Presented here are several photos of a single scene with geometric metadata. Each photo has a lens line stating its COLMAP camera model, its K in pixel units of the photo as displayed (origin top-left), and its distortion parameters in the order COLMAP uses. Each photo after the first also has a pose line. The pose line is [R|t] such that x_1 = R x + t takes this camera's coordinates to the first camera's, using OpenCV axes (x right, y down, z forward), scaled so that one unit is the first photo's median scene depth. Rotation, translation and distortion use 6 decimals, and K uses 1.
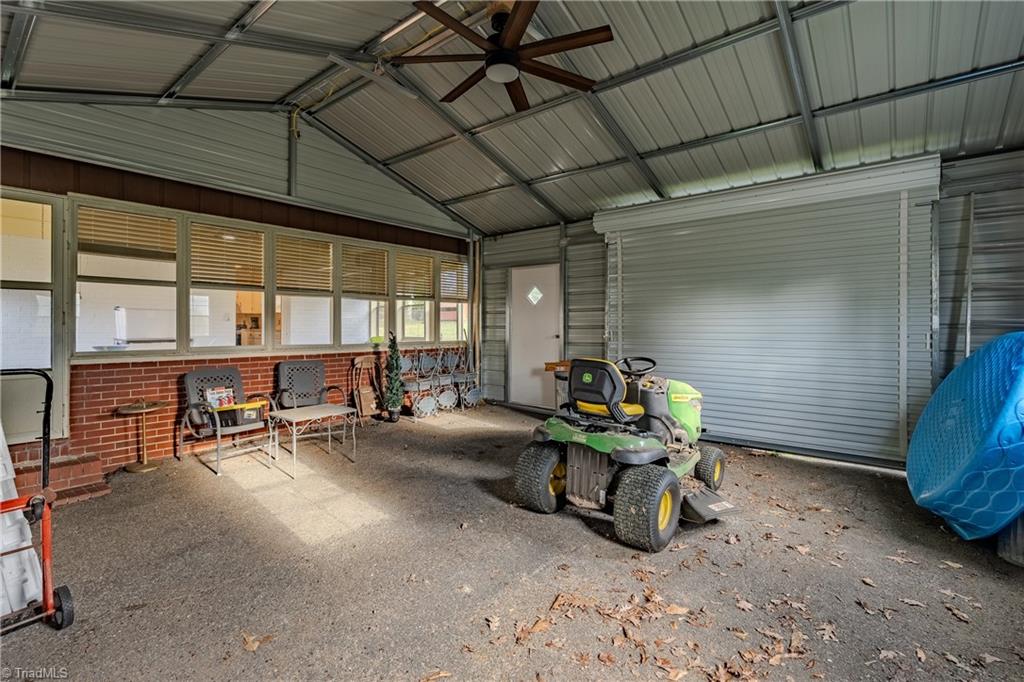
lens RADIAL K [[478.5, 0, 511.9], [0, 478.5, 344.1], [0, 0, 1]] dist [-0.000782, 0.000025]
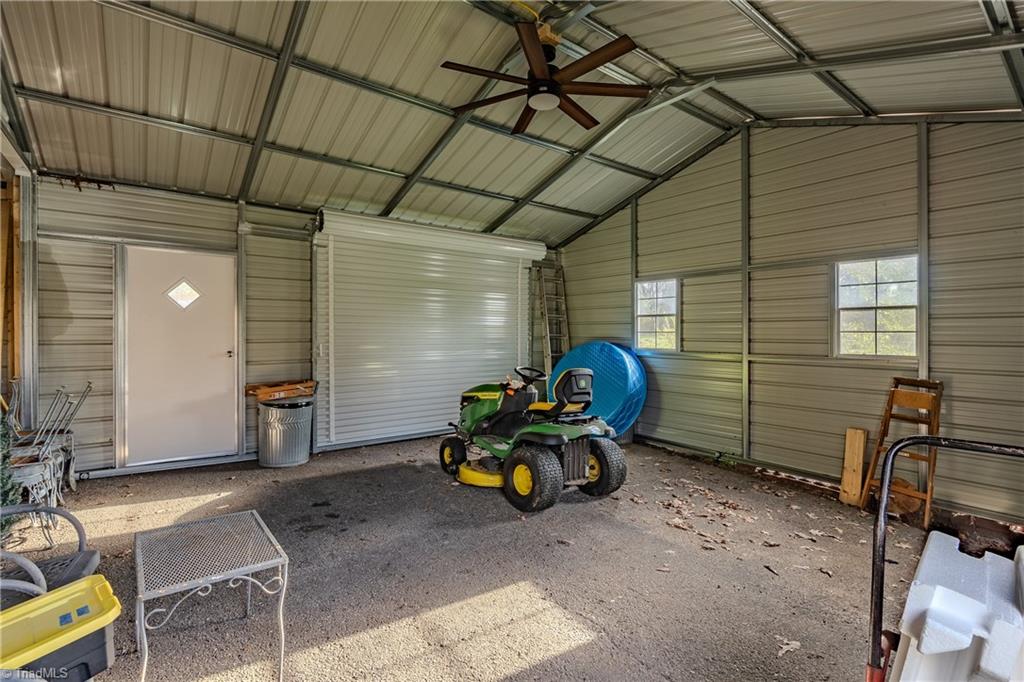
lens RADIAL K [[464.8, 0, 512.0], [0, 464.8, 341.0], [0, 0, 1]] dist [-0.000700, 0.000008]
pose [[0.208580, -0.003816, 0.977998, -0.514282], [0.037309, 0.999296, -0.004058, -0.016281], [-0.977293, 0.037334, 0.208576, 0.436544]]
